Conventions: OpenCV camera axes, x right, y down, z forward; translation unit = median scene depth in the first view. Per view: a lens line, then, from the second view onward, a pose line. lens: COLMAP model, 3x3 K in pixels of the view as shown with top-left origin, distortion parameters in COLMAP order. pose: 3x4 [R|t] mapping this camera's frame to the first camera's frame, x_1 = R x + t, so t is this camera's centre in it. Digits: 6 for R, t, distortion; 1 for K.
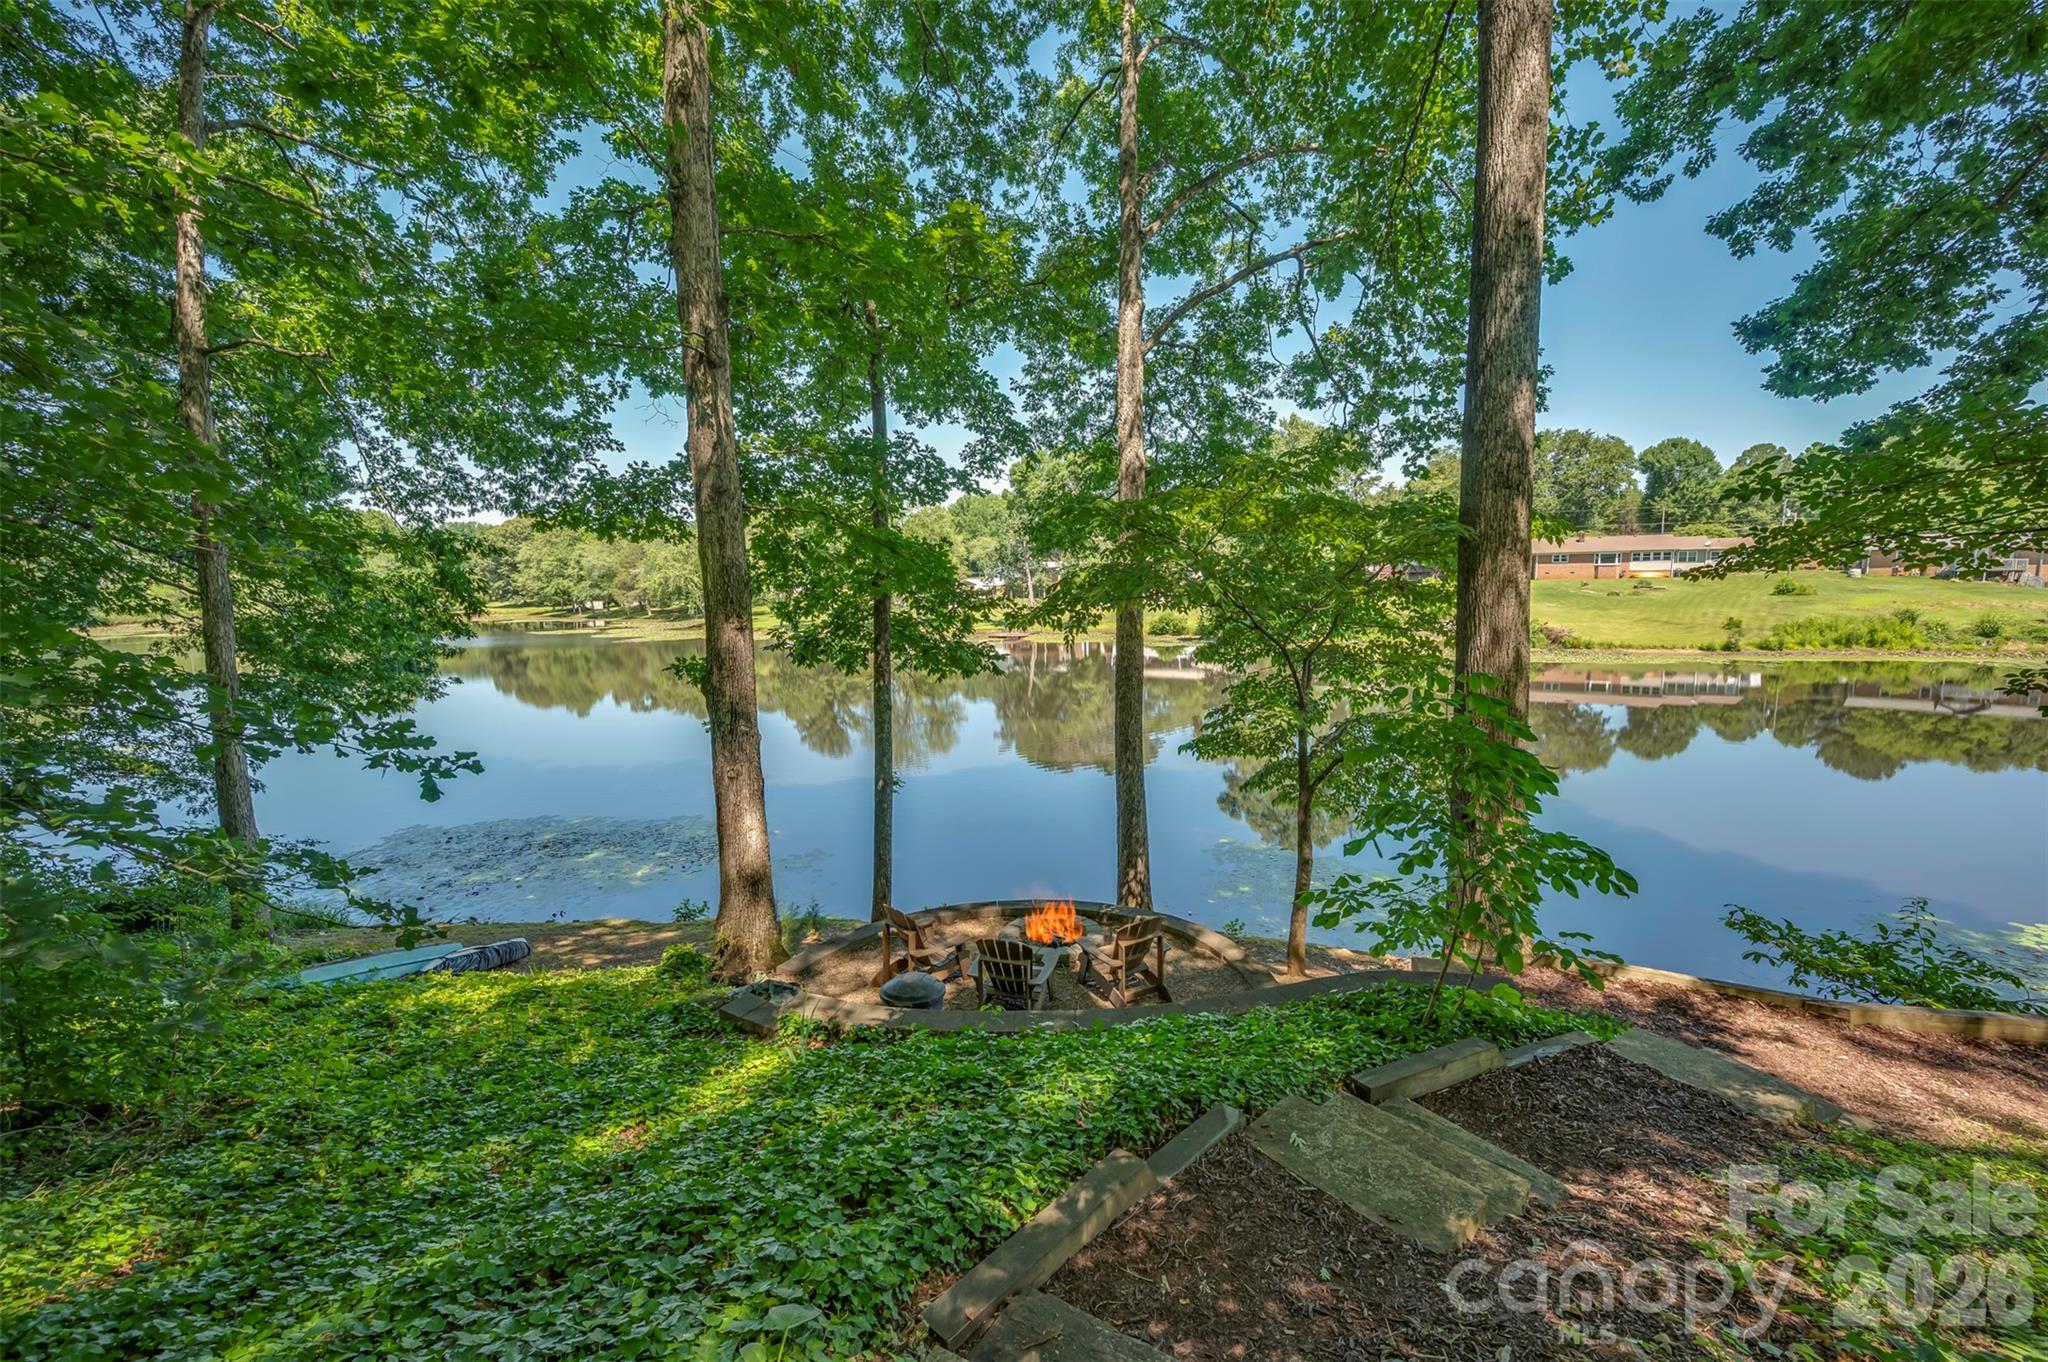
lens RADIAL K [[803.4, 0, 1020.4], [0, 803.4, 678.6], [0, 0, 1]] dist [0.002701, -0.000532]
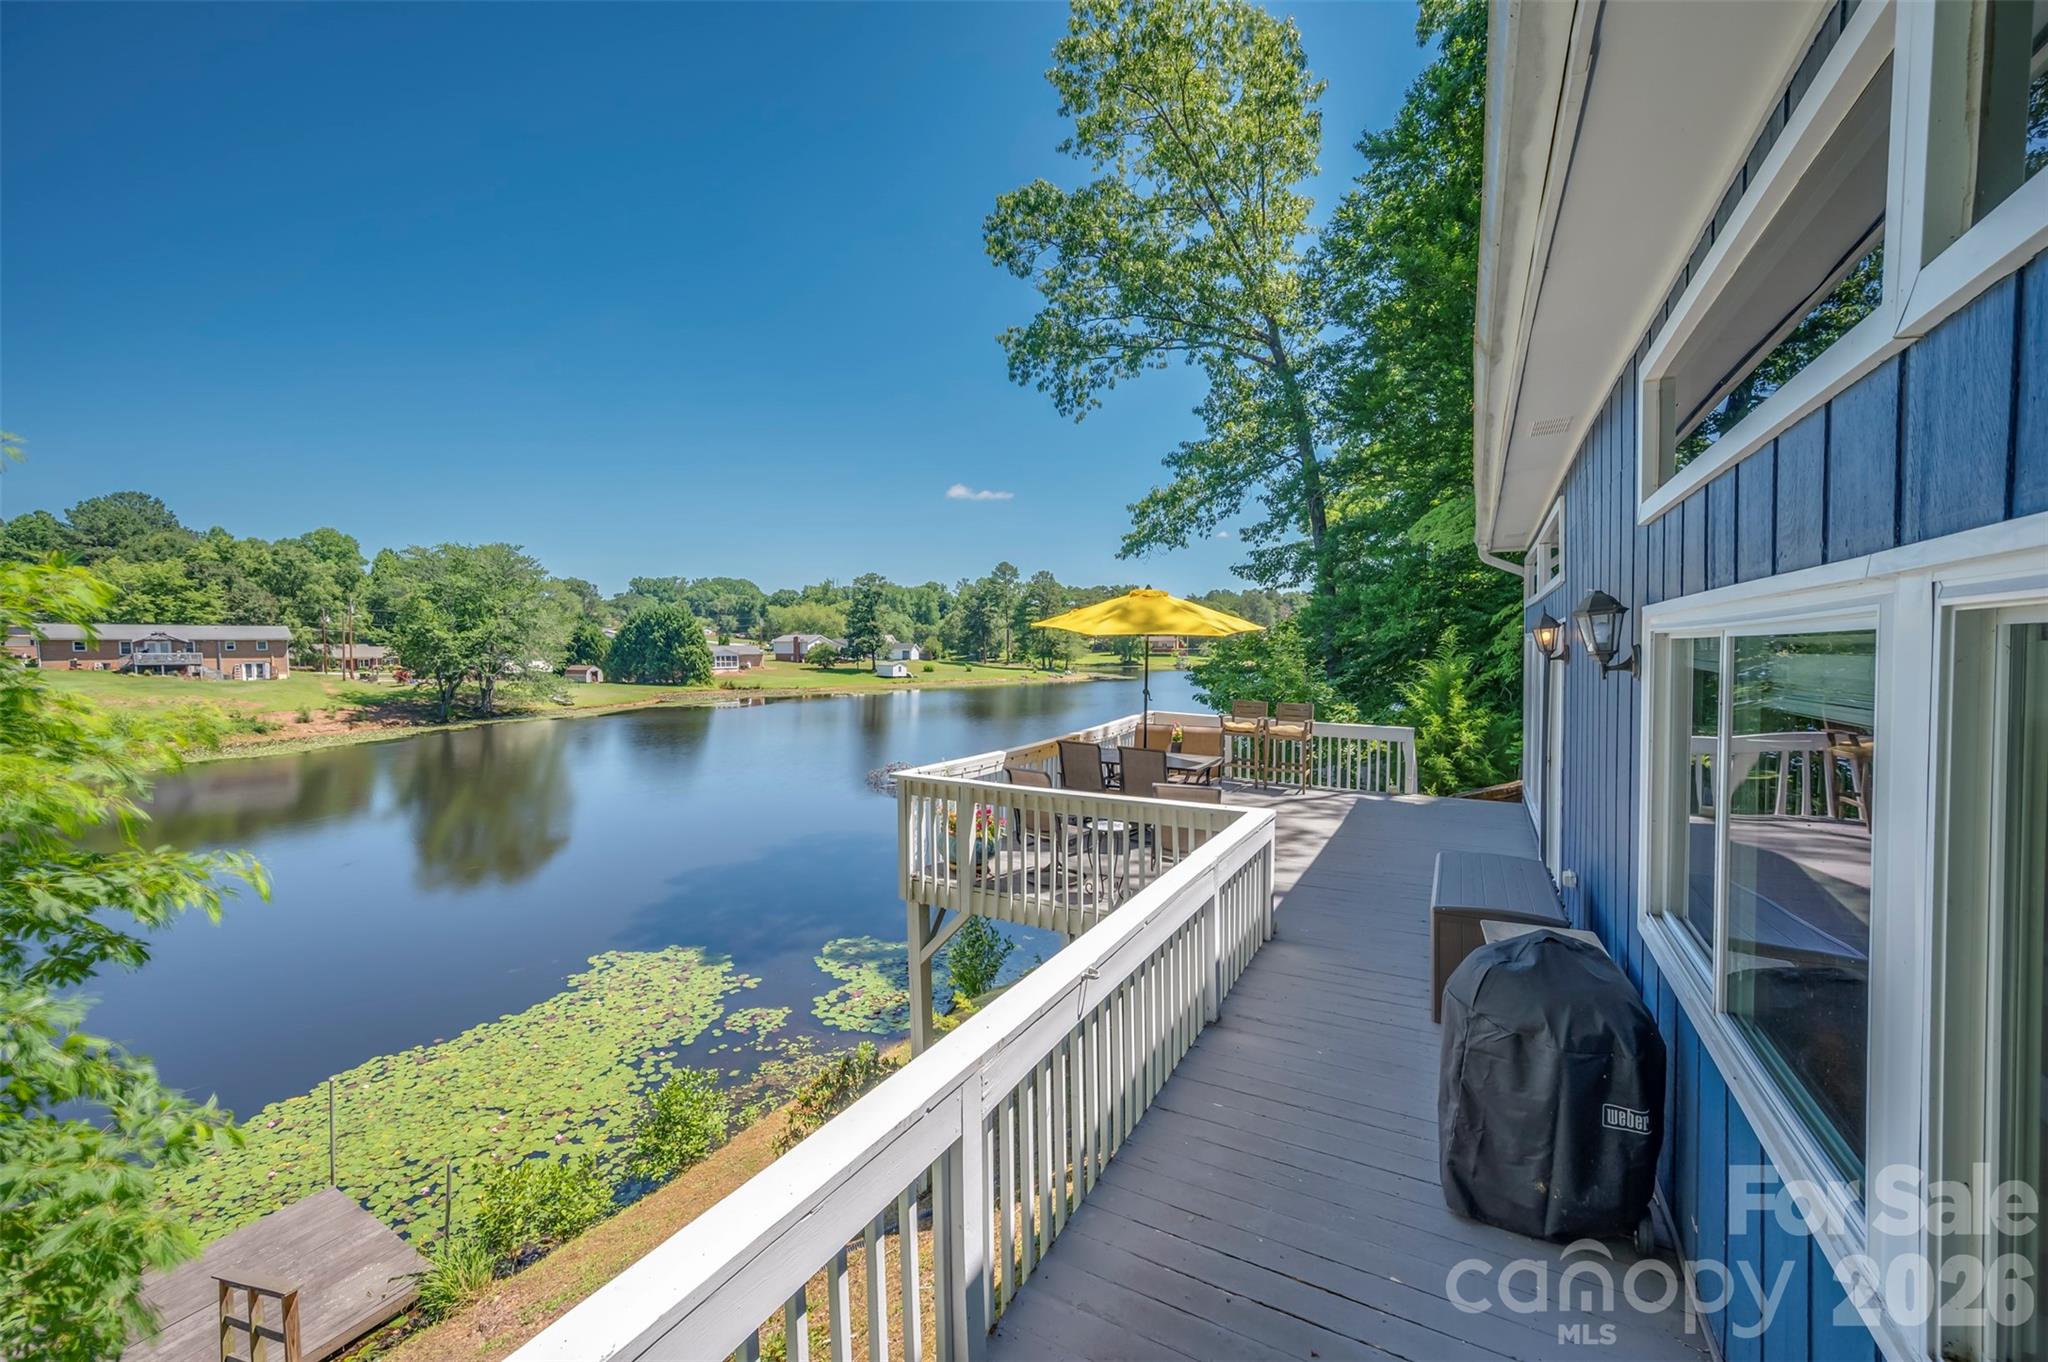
lens RADIAL K [[803.4, 0, 1038.1], [0, 803.4, 689.1], [0, 0, 1]] dist [0.002701, -0.000532]
pose [[-0.022761, -0.039592, 0.998957, 0.387843], [0.128178, 0.990853, 0.042192, -0.019596], [-0.991490, 0.129005, -0.017478, -0.051801]]
